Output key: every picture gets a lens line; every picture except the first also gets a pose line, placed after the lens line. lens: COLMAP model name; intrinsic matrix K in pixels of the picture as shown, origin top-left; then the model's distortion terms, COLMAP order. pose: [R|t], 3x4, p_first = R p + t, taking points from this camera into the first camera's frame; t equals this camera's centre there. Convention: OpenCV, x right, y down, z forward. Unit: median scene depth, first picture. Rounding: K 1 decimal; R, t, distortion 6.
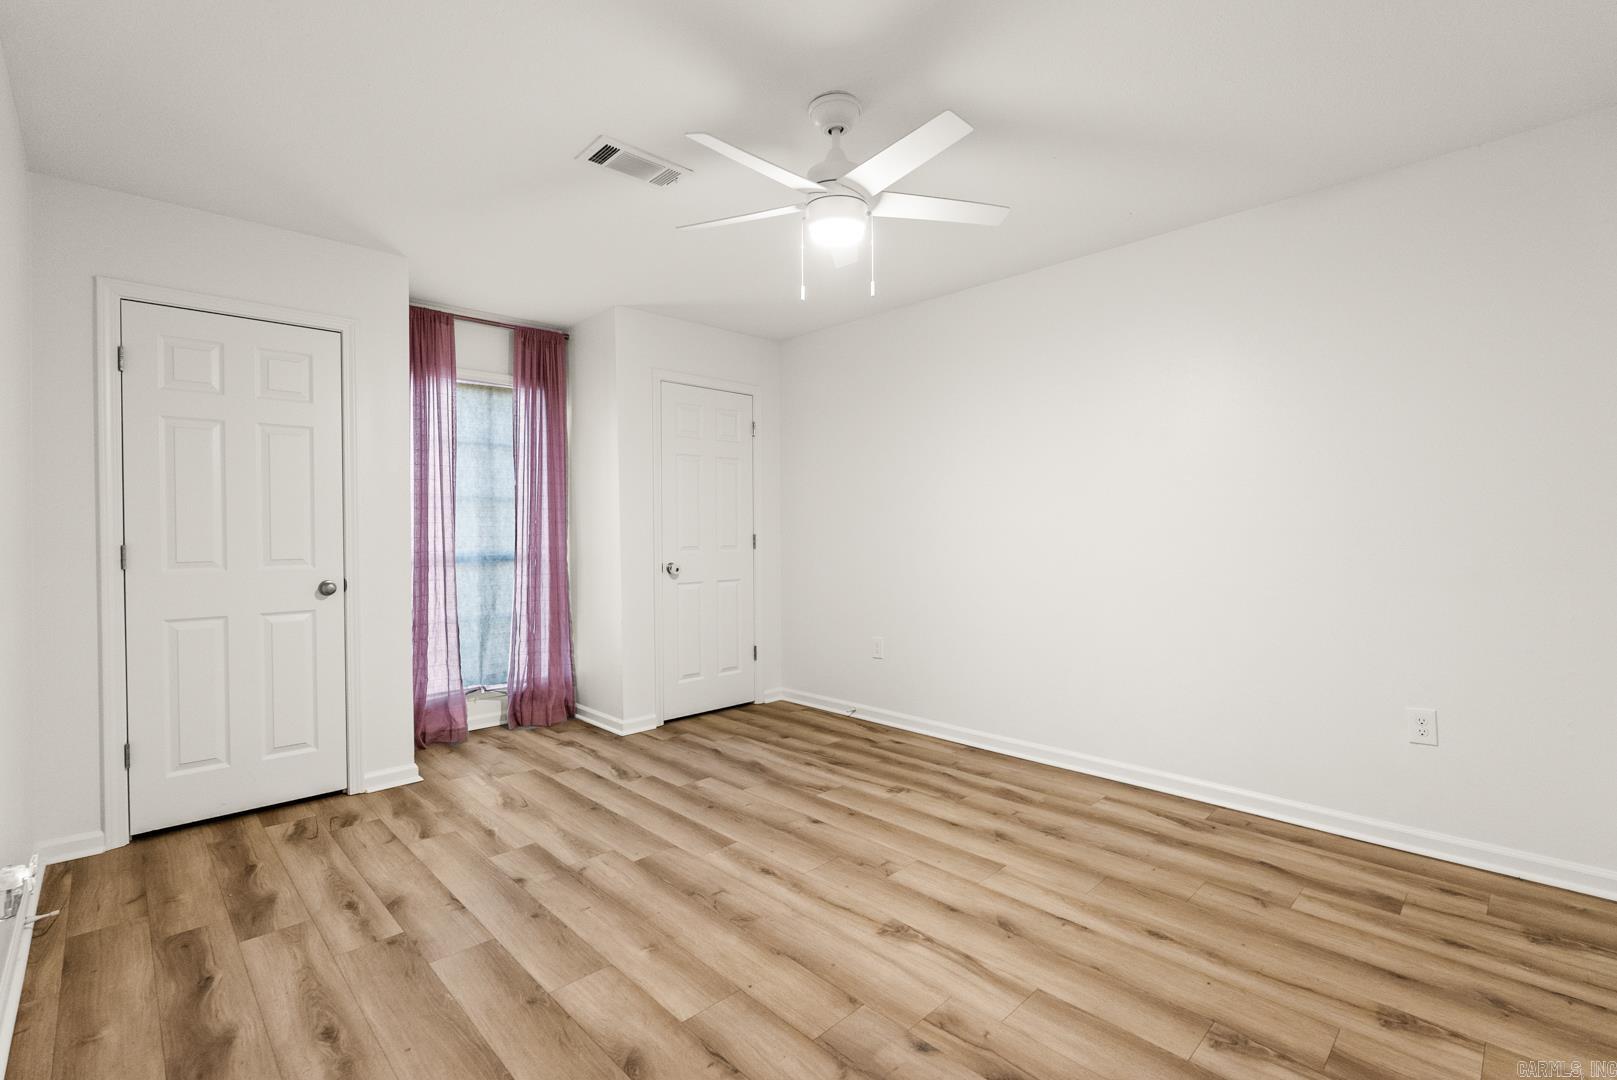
lens RADIAL K [[740.8, 0, 815.5], [0, 740.8, 532.8], [0, 0, 1]] dist [-0.005102, 0.000072]
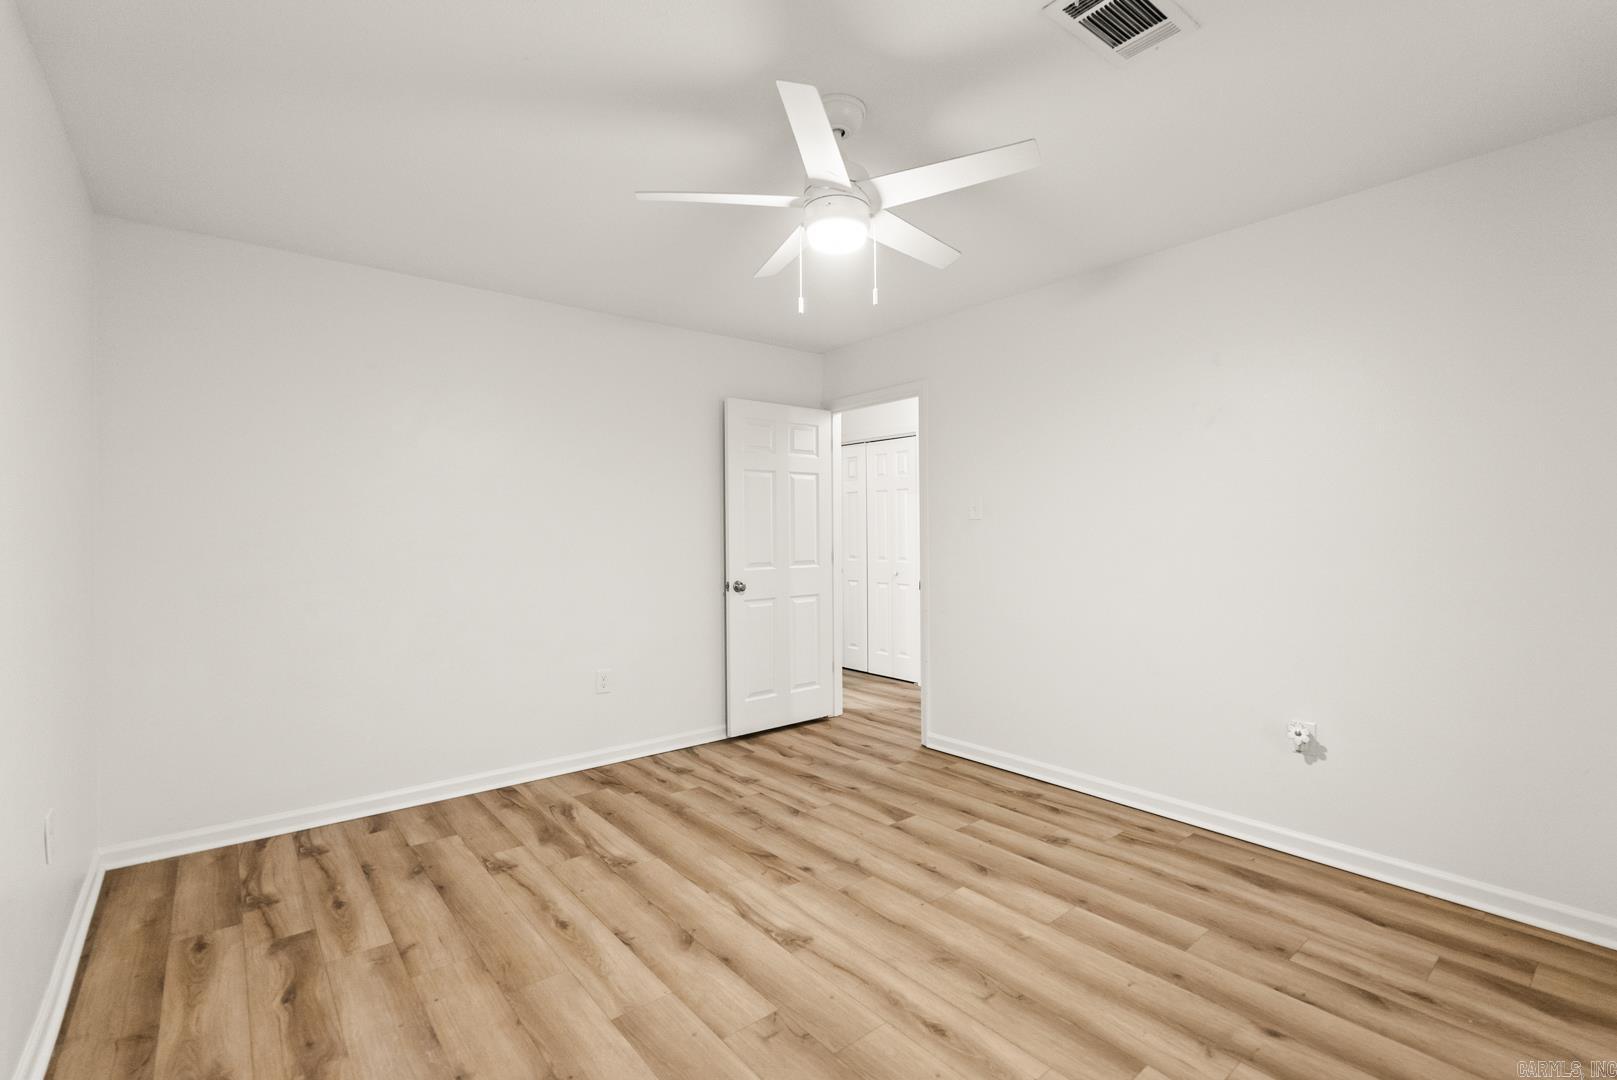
lens RADIAL K [[740.8, 0, 815.5], [0, 740.8, 532.8], [0, 0, 1]] dist [-0.005102, 0.000072]
pose [[-0.996488, 0.013332, 0.082668, -0.015540], [0.013795, 0.999892, 0.005027, -0.043960], [-0.082592, 0.006150, -0.996564, 2.051307]]
